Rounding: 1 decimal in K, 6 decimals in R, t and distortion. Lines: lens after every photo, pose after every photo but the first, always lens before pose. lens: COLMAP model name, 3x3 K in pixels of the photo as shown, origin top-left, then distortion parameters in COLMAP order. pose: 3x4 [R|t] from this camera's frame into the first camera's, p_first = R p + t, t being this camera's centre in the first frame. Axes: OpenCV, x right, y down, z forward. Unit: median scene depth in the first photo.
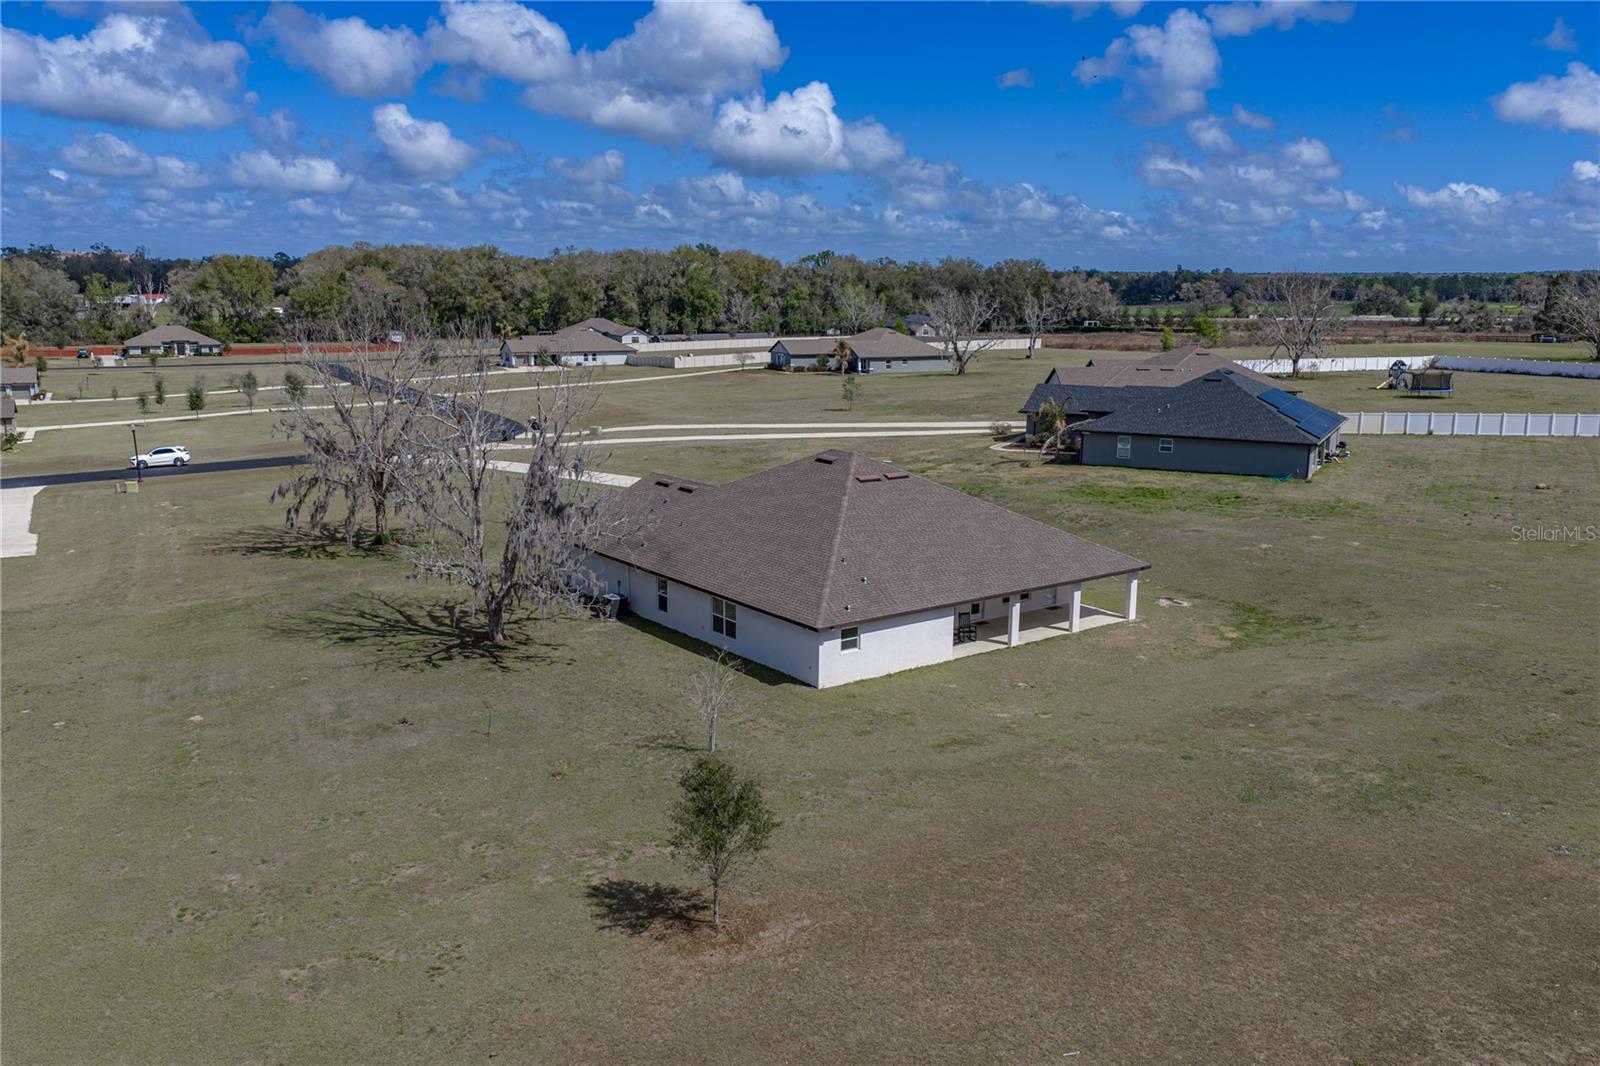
lens RADIAL K [[1322.3, 0, 806.9], [0, 1322.3, 536.5], [0, 0, 1]] dist [0.017121, 0.002991]
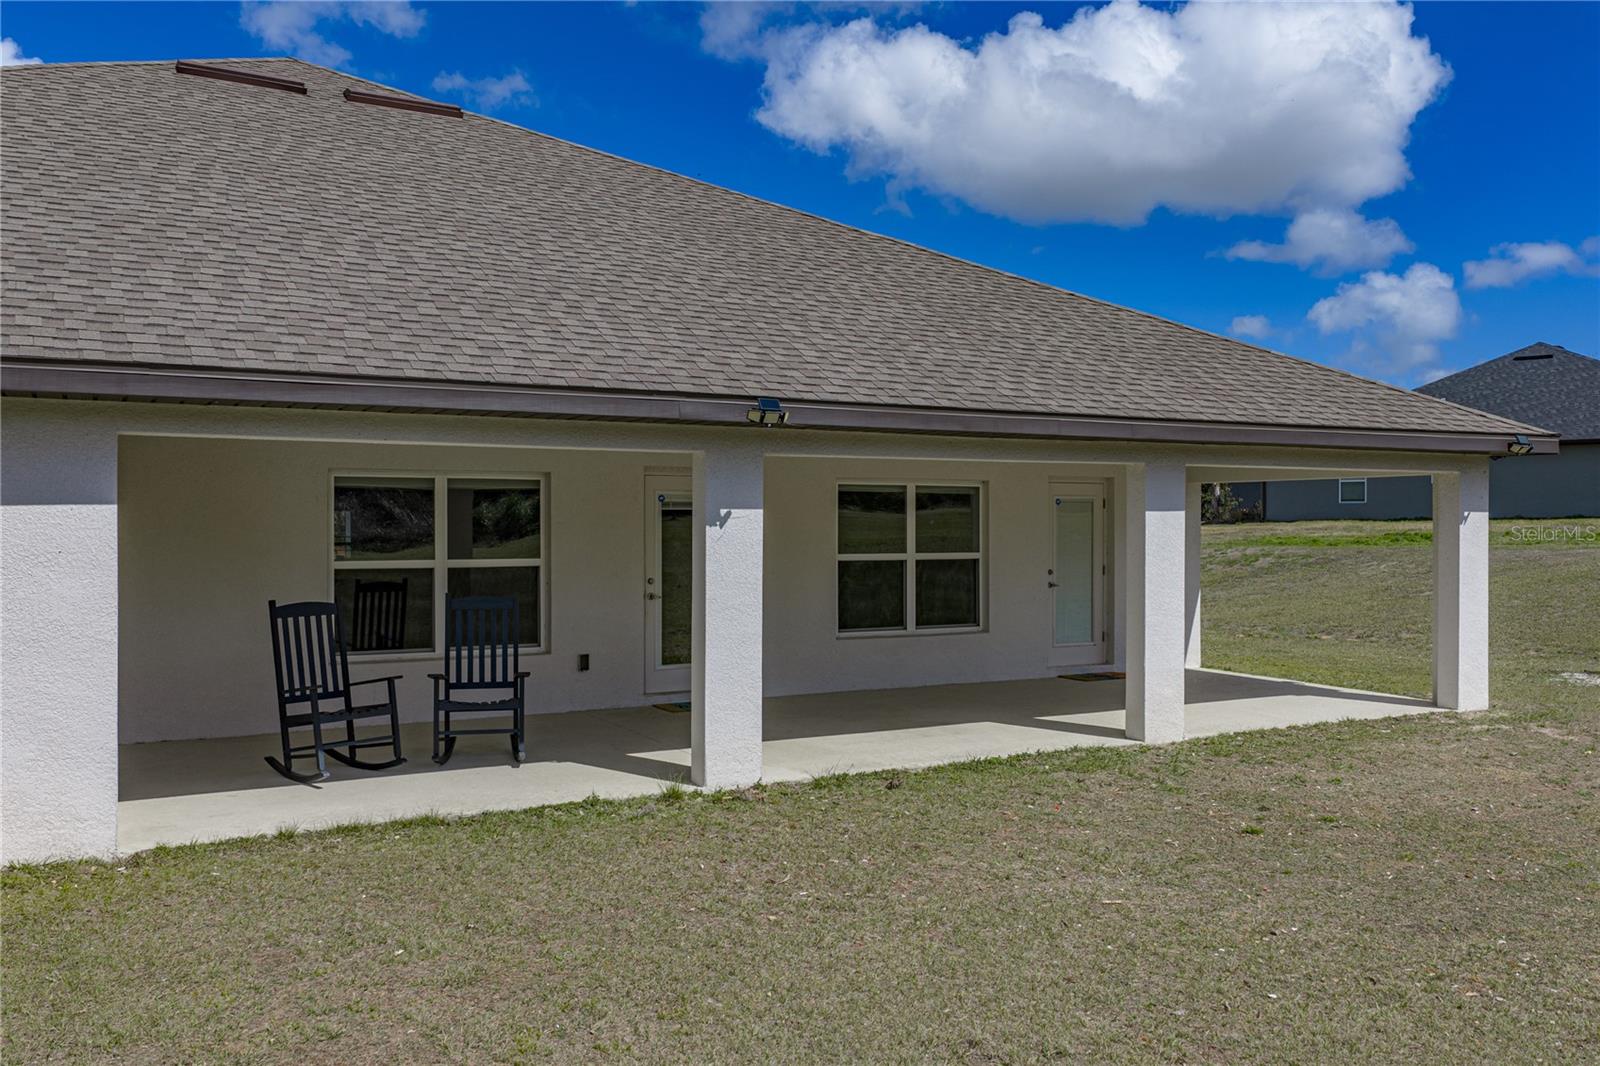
lens RADIAL K [[1322.3, 0, 806.9], [0, 1322.3, 536.5], [0, 0, 1]] dist [0.017121, 0.002991]
pose [[0.989482, -0.010899, -0.144248, 0.030691], [-0.016610, 0.982003, -0.188133, 0.013400], [0.143703, 0.188550, 0.971493, 0.137793]]
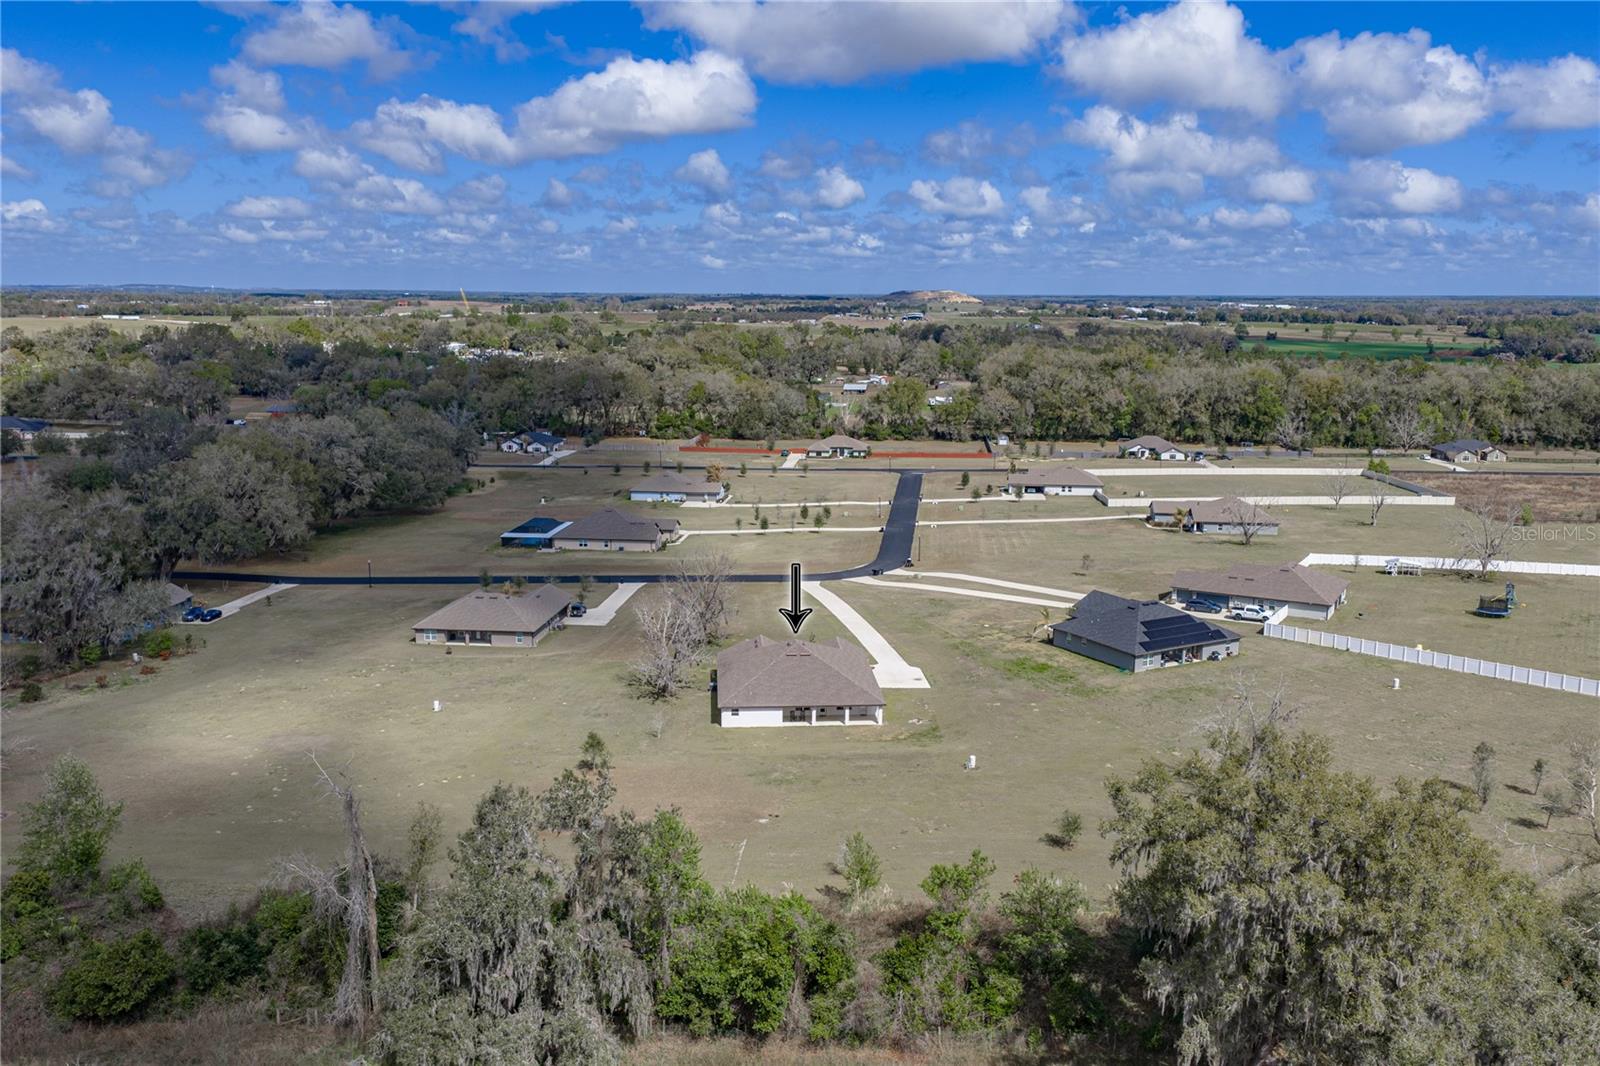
lens RADIAL K [[1322.3, 0, 806.9], [0, 1322.3, 536.5], [0, 0, 1]] dist [0.017121, 0.002991]
pose [[0.833350, 0.095893, -0.544364, 0.256687], [-0.105142, 0.994356, 0.014204, -0.054779], [0.542653, 0.045399, 0.838729, -0.209204]]
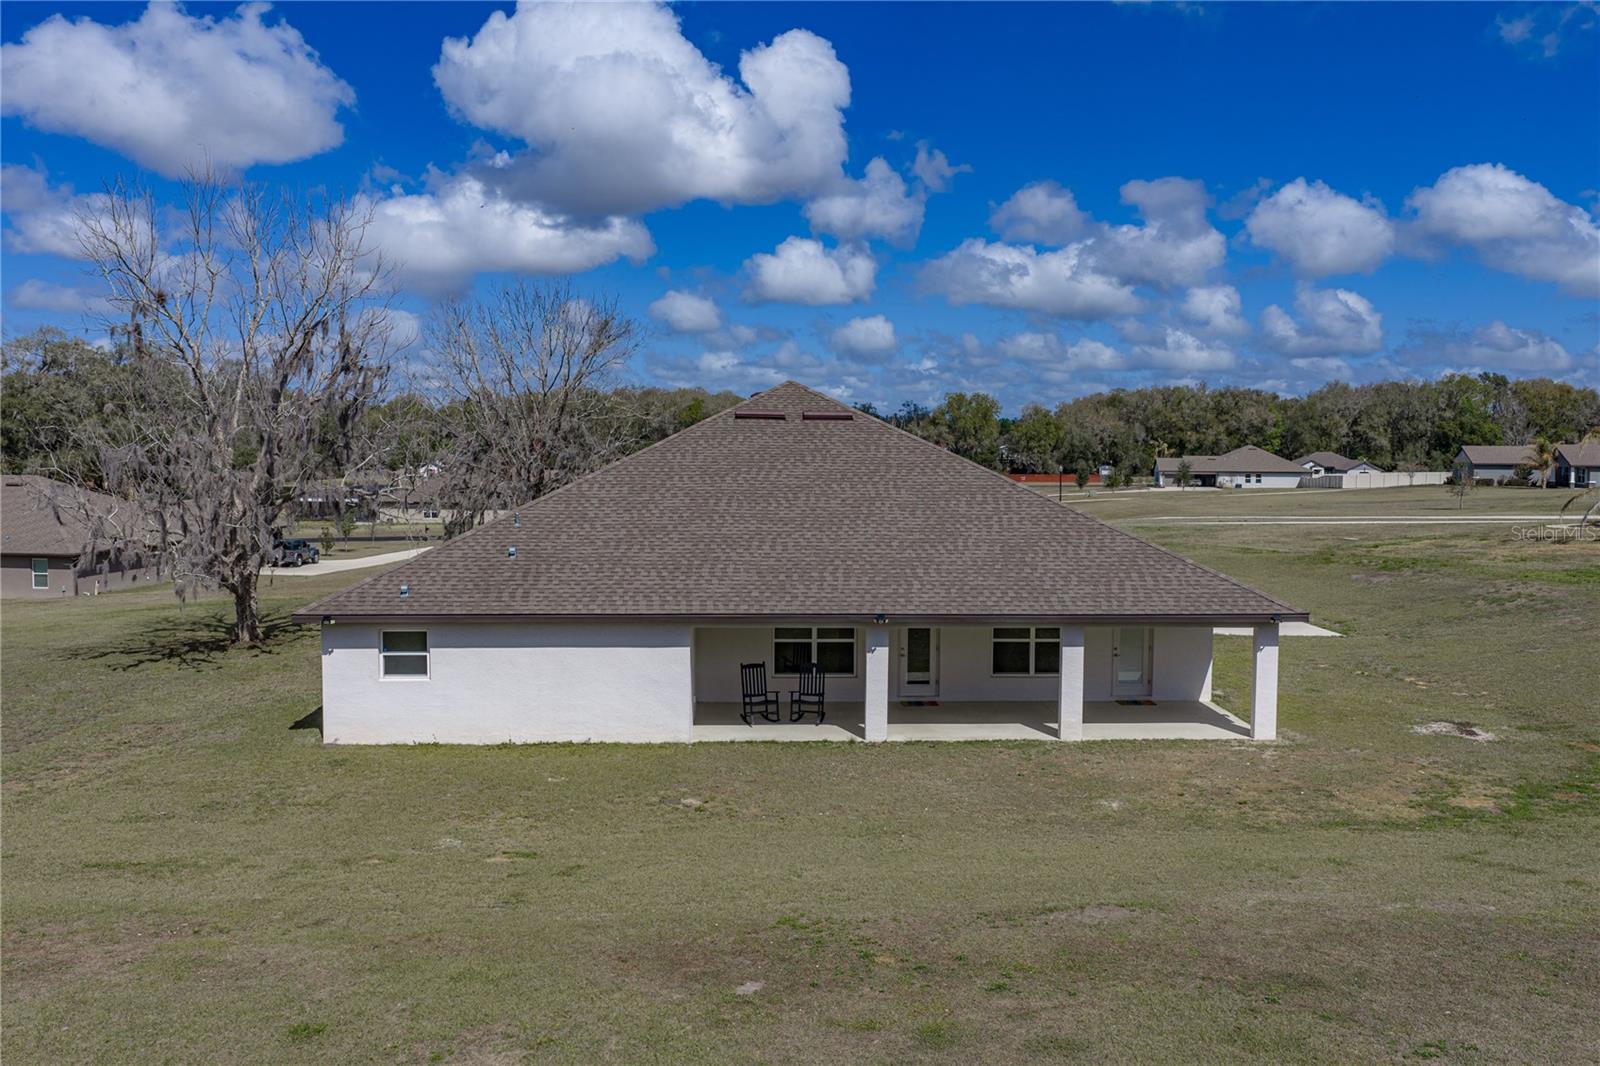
lens RADIAL K [[1322.3, 0, 806.9], [0, 1322.3, 536.5], [0, 0, 1]] dist [0.017121, 0.002991]
pose [[0.820015, 0.035880, -0.571217, 0.064248], [-0.108267, 0.989738, -0.093255, 0.009366], [0.562009, 0.138315, 0.815484, 0.098964]]
